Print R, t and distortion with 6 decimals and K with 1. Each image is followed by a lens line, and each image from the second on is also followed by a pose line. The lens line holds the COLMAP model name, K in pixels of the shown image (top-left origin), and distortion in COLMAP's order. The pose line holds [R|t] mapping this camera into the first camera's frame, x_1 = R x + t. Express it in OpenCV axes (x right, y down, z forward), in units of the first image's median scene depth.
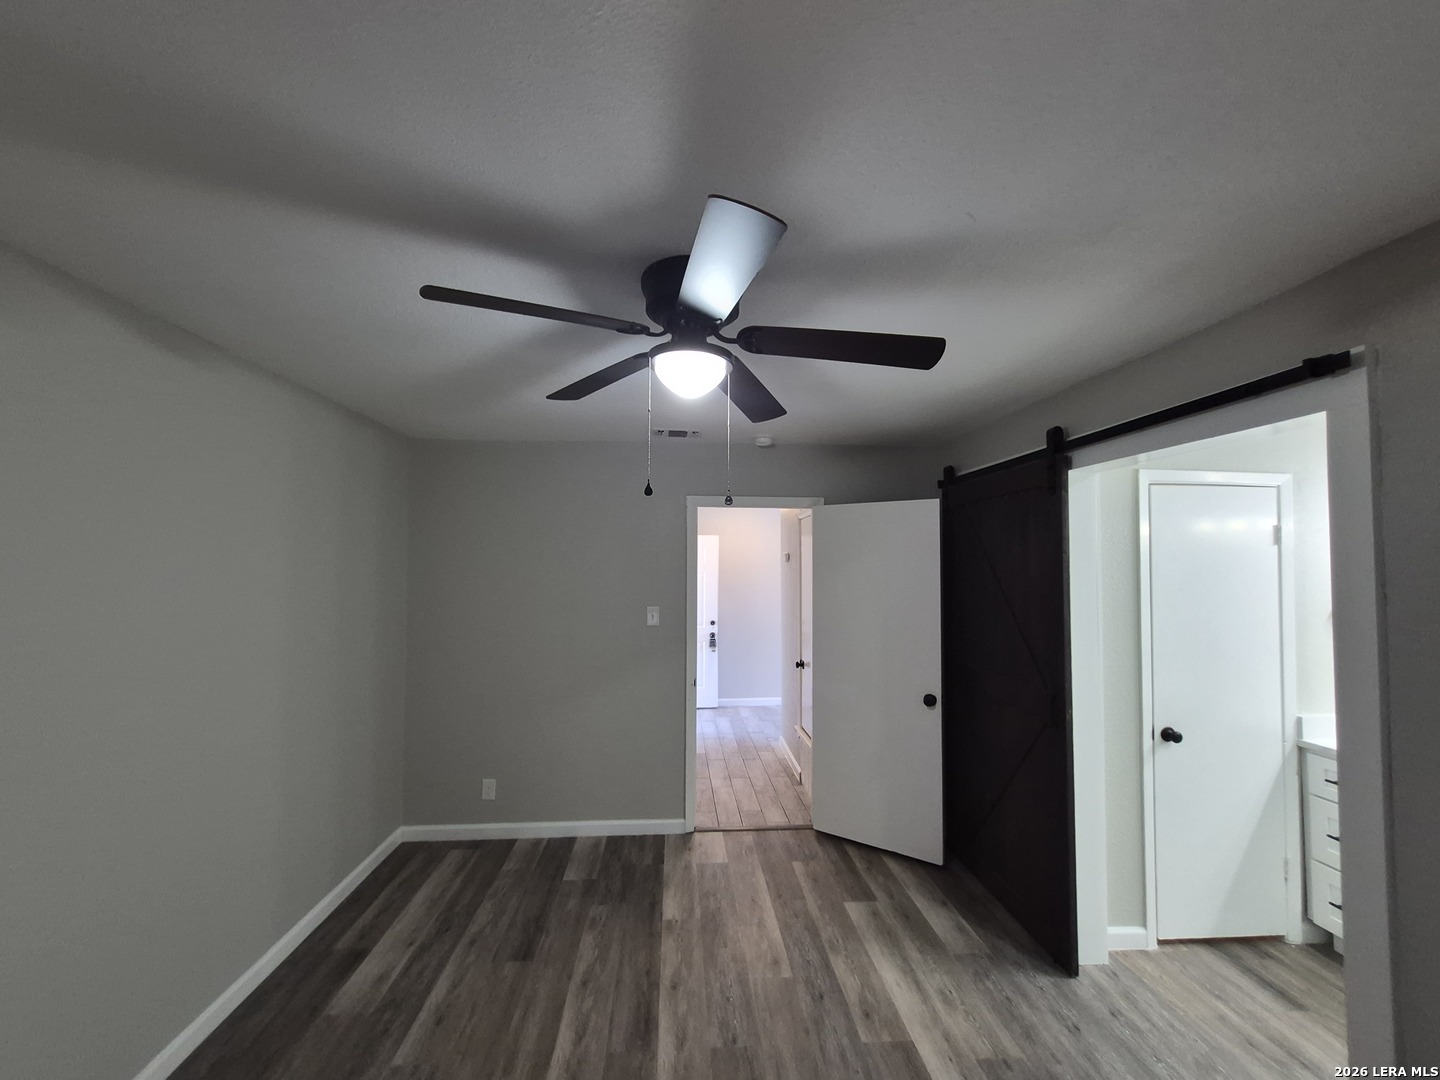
lens RADIAL K [[565.4, 0, 709.7], [0, 565.4, 546.0], [0, 0, 1]] dist [0.012010, -0.002208]
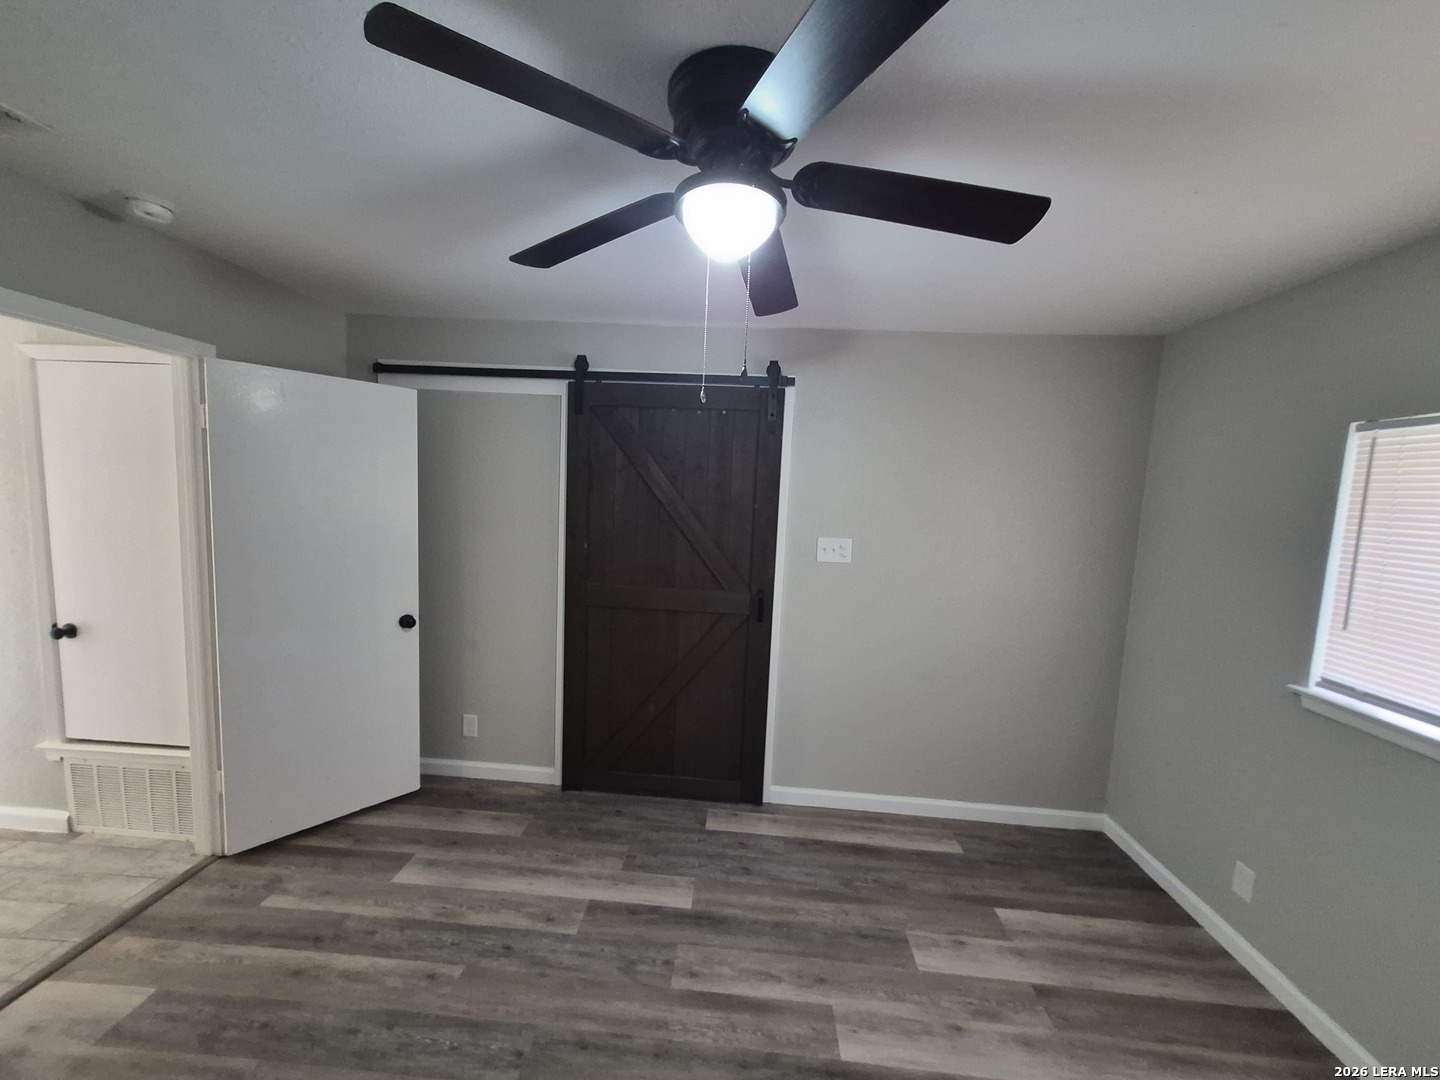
lens RADIAL K [[565.4, 0, 709.7], [0, 565.4, 546.0], [0, 0, 1]] dist [0.012010, -0.002208]
pose [[0.146836, -0.091572, 0.984913, -0.529381], [-0.065669, 0.992606, 0.102078, 0.049143], [-0.986979, -0.079667, 0.139737, 0.560906]]
